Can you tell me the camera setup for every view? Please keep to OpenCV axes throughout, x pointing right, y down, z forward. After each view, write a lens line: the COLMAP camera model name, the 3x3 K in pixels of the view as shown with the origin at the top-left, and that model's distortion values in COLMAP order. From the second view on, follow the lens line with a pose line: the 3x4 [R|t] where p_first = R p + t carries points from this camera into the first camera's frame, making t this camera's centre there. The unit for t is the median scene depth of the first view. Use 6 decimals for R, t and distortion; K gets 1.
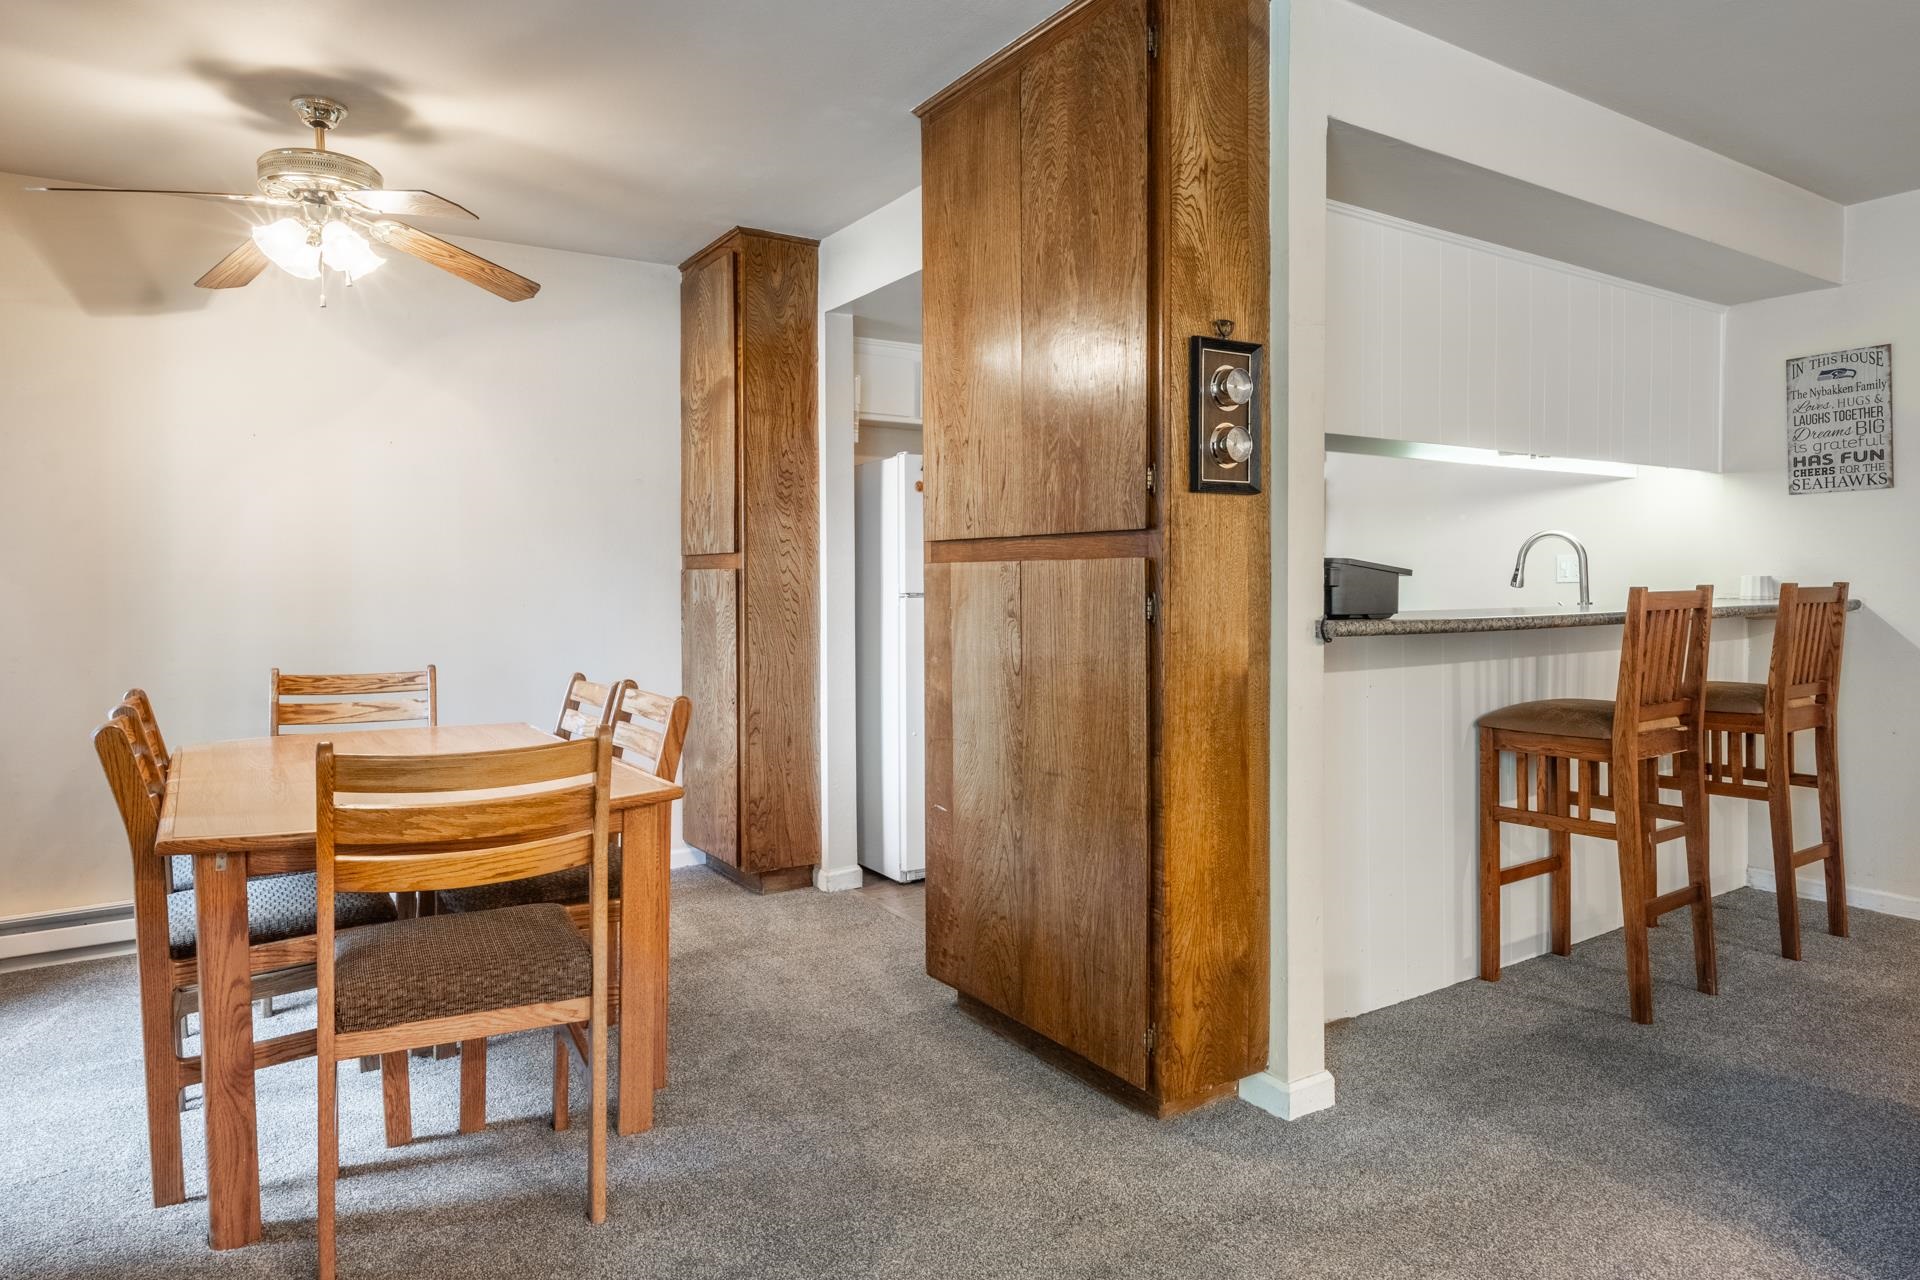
lens RADIAL K [[1139.7, 0, 941.0], [0, 1139.7, 591.3], [0, 0, 1]] dist [-0.001467, -0.000125]
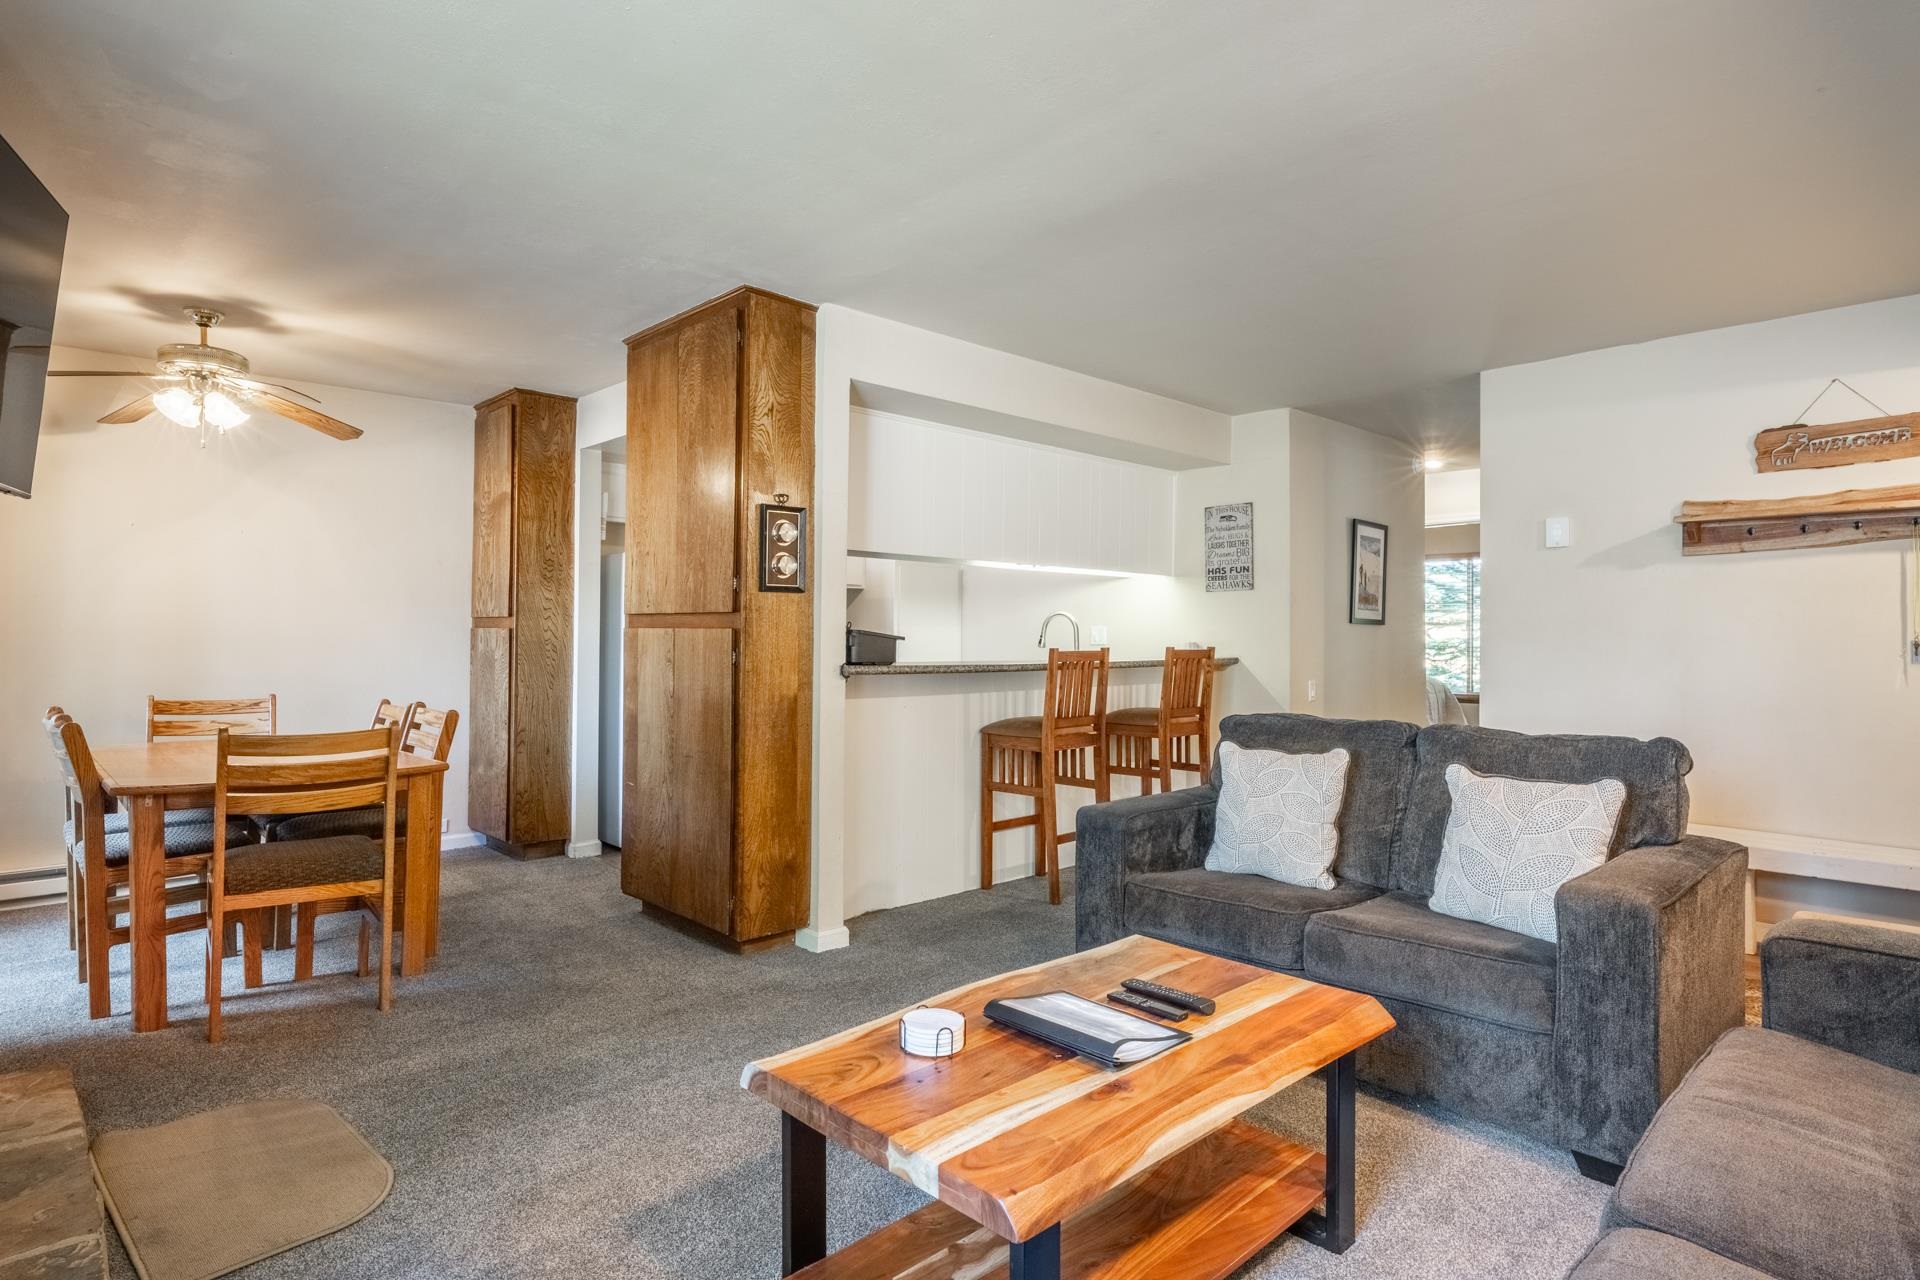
lens RADIAL K [[1018.7, 0, 941.5], [0, 1018.7, 625.1], [0, 0, 1]] dist [-0.000073, -0.003382]
pose [[0.983776, 0.015521, 0.178731, 0.163538], [-0.011882, 0.999700, -0.021408, -0.003783], [-0.179010, 0.018937, 0.983665, -0.454657]]
